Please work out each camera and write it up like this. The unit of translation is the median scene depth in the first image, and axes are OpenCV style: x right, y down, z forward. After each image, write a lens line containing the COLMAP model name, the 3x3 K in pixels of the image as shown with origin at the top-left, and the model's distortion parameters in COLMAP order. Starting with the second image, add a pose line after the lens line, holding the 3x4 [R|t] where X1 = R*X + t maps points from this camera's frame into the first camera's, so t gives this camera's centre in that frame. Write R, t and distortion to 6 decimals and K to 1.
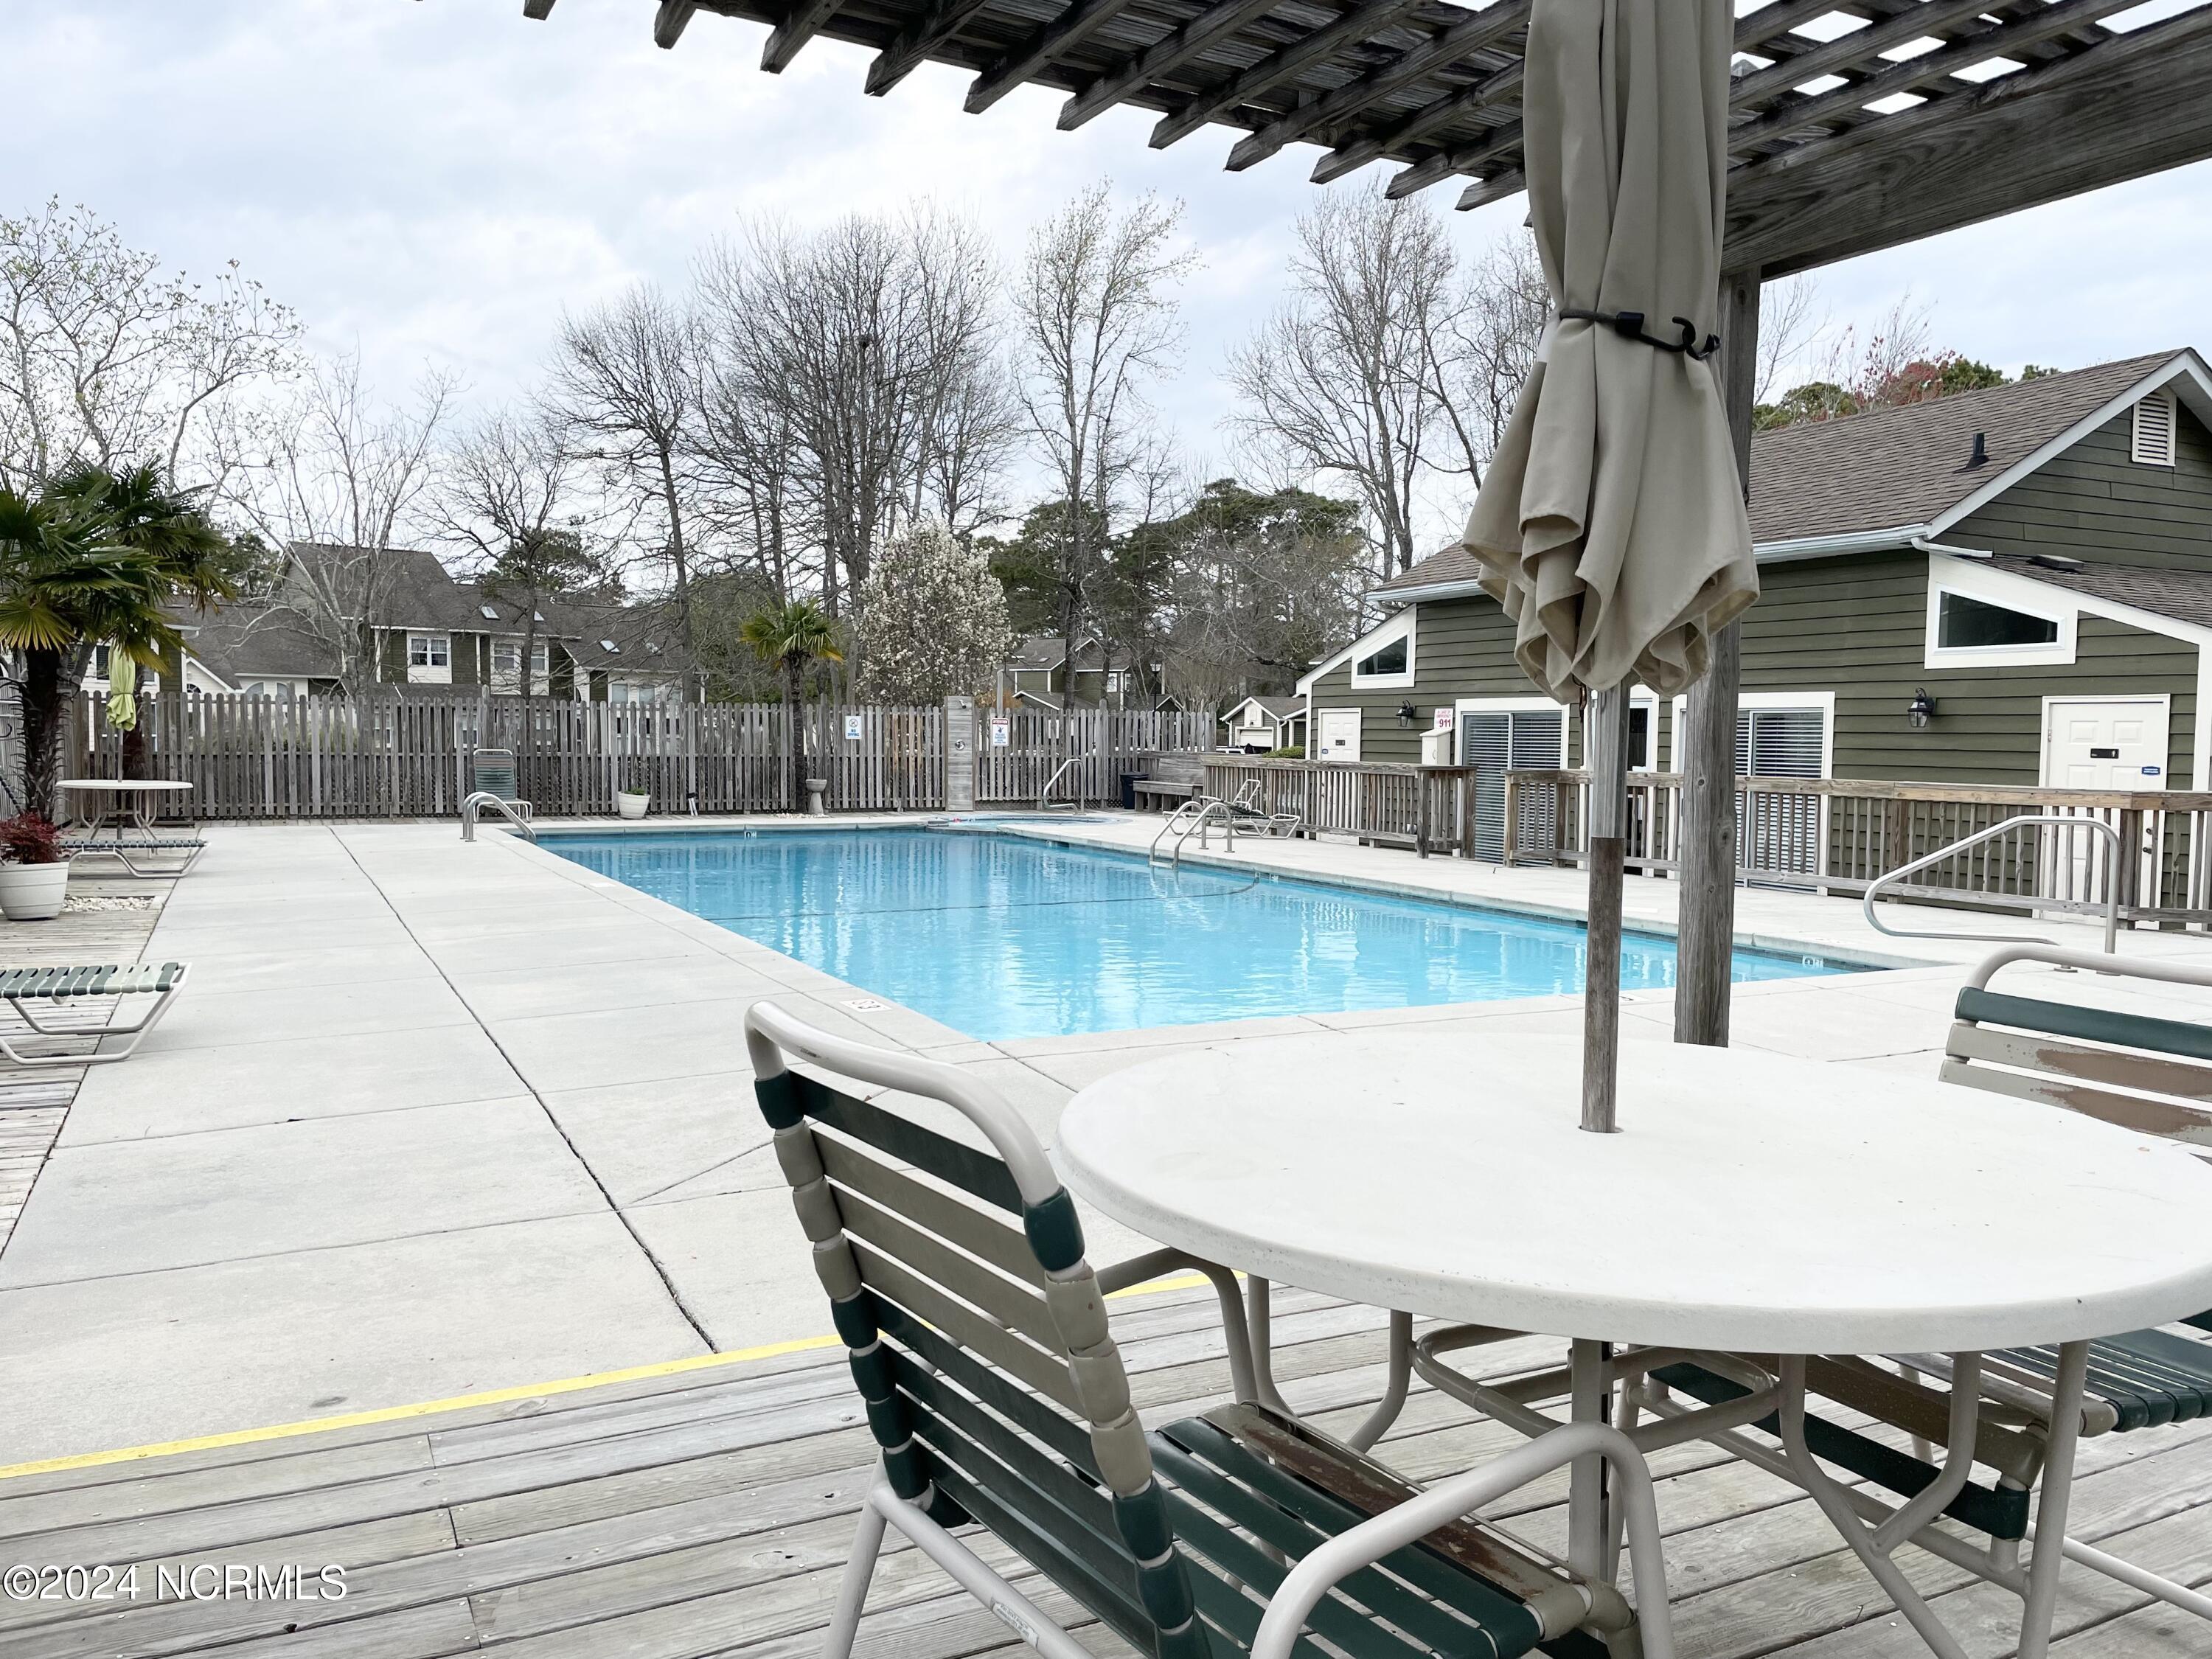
lens RADIAL K [[1698.1, 0, 1106.0], [0, 1698.1, 829.5], [0, 0, 1]] dist [0.100583, -0.153485]
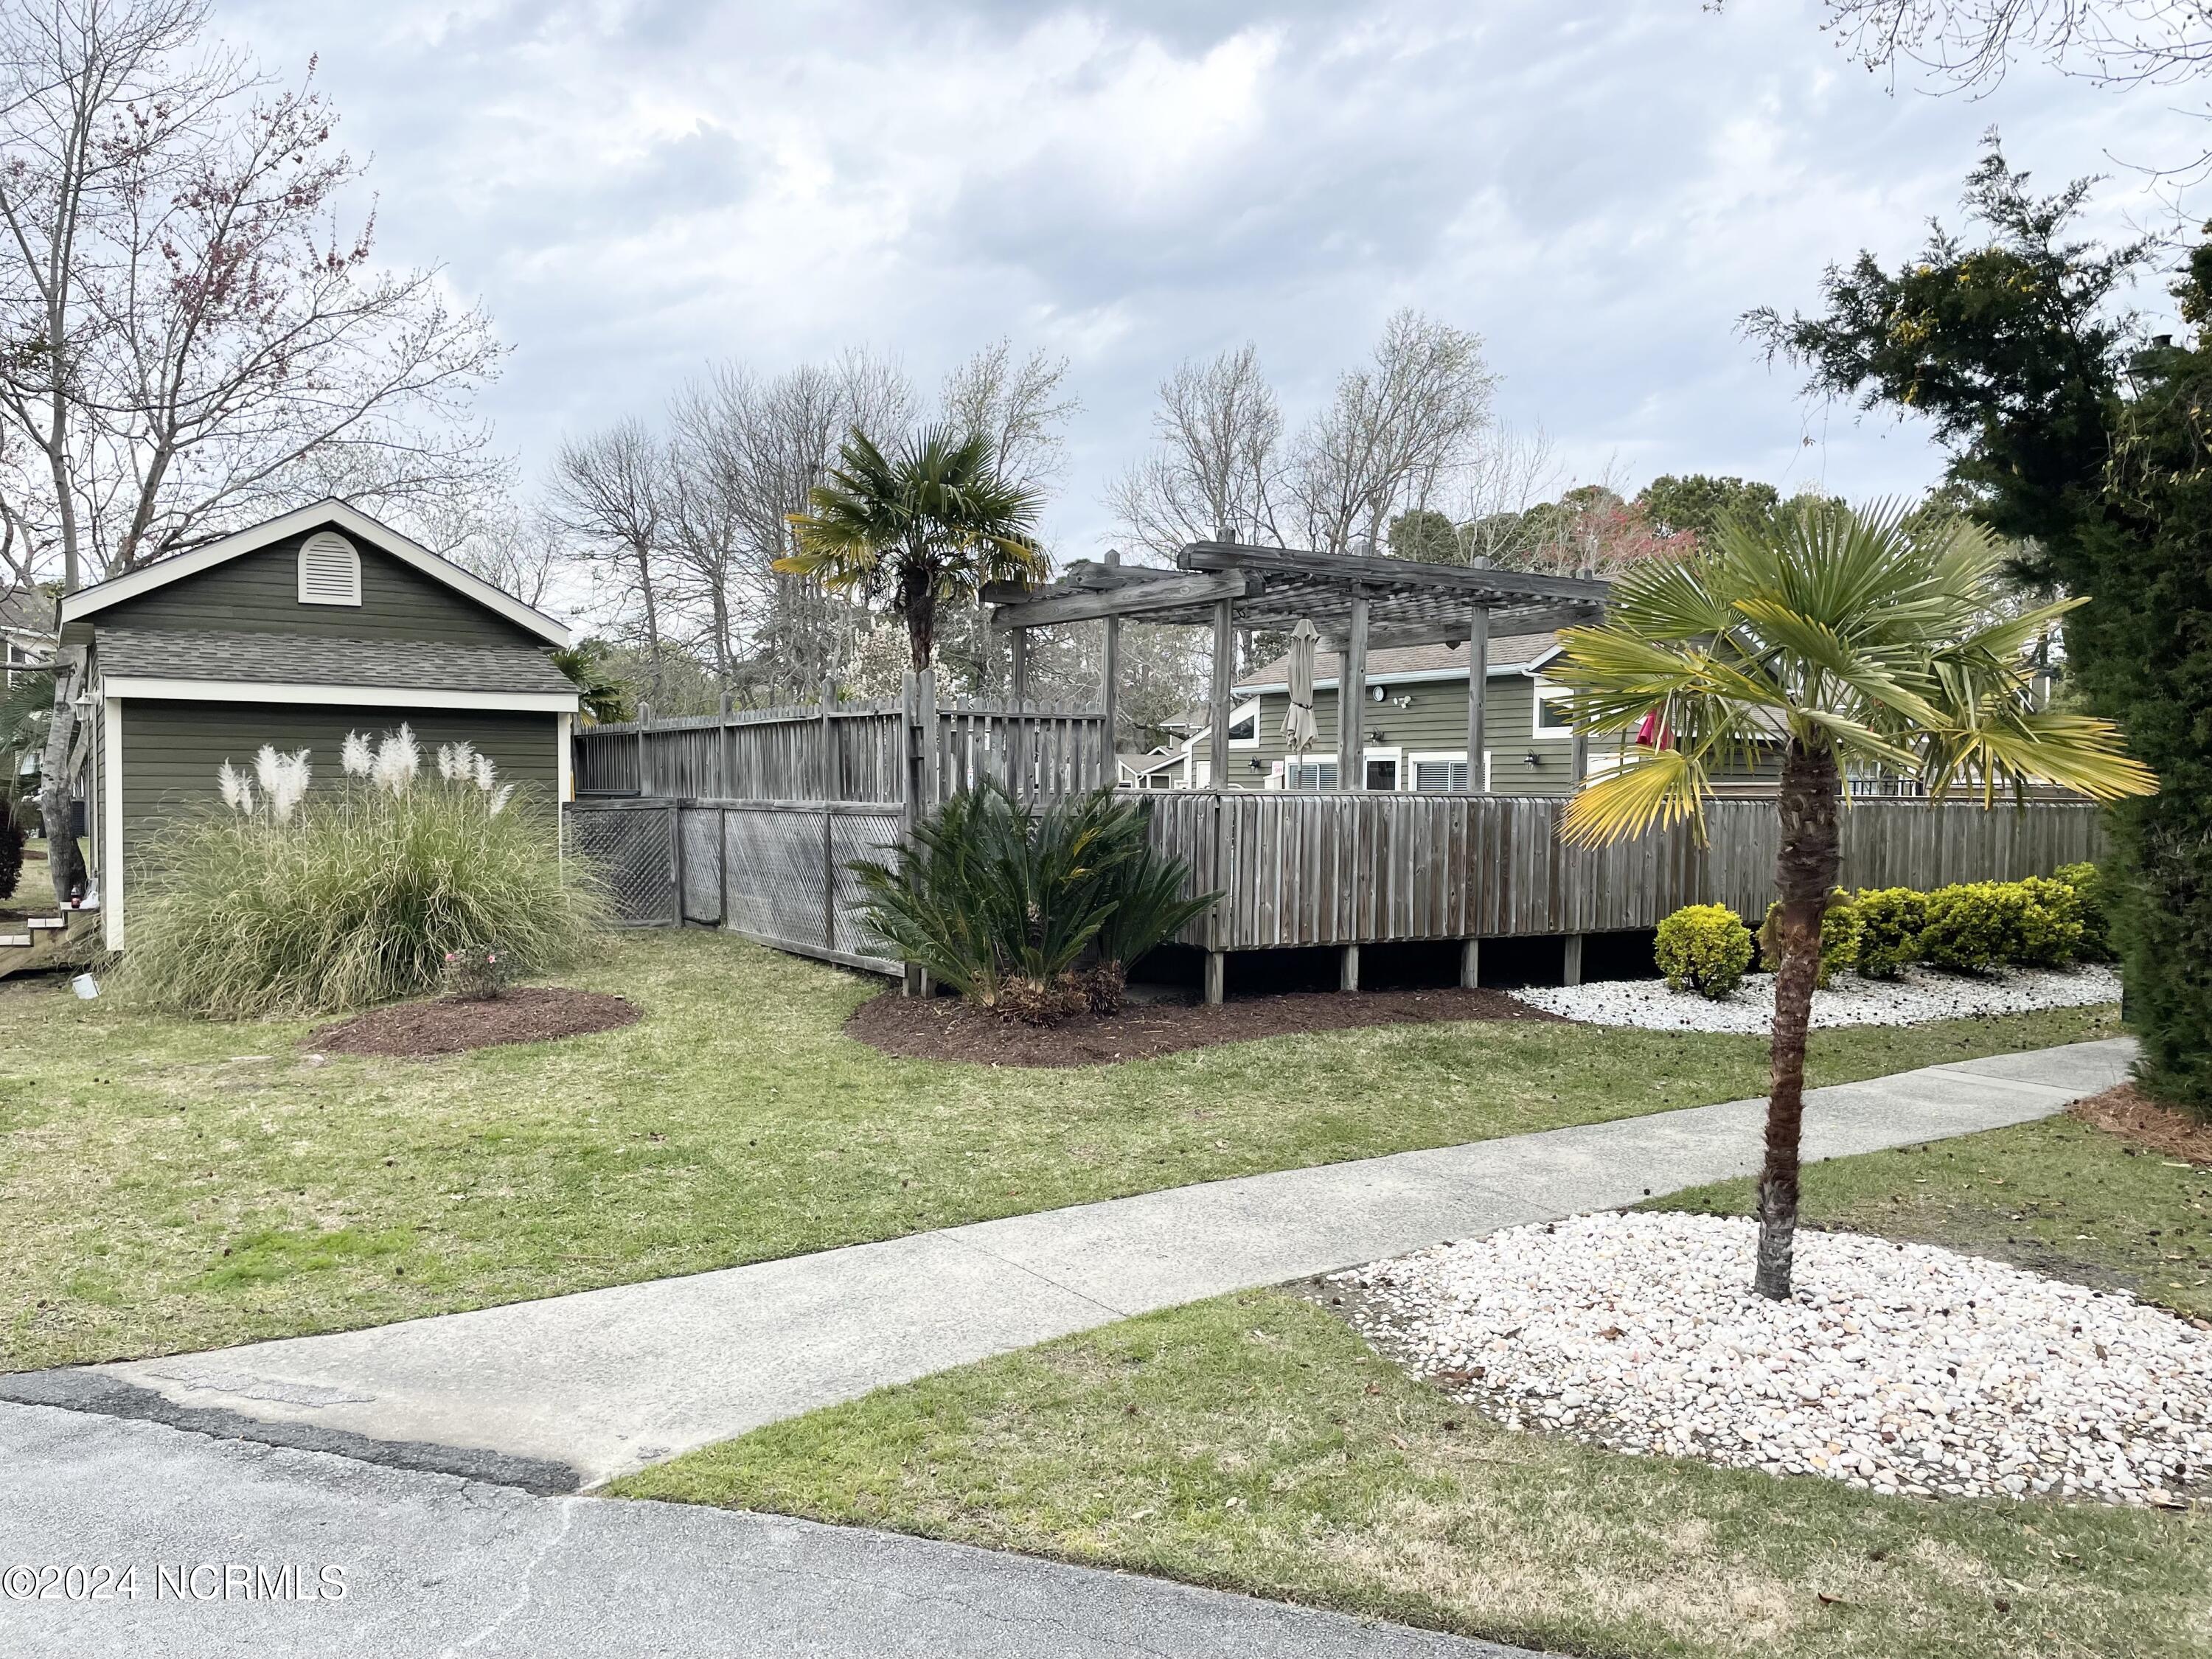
lens RADIAL K [[1698.1, 0, 1106.0], [0, 1698.1, 829.5], [0, 0, 1]] dist [0.100583, -0.153485]
pose [[0.995498, -0.004377, 0.094682, -0.054253], [0.007532, 0.999427, -0.032986, 0.021279], [-0.094483, 0.033551, 0.994961, -0.272026]]
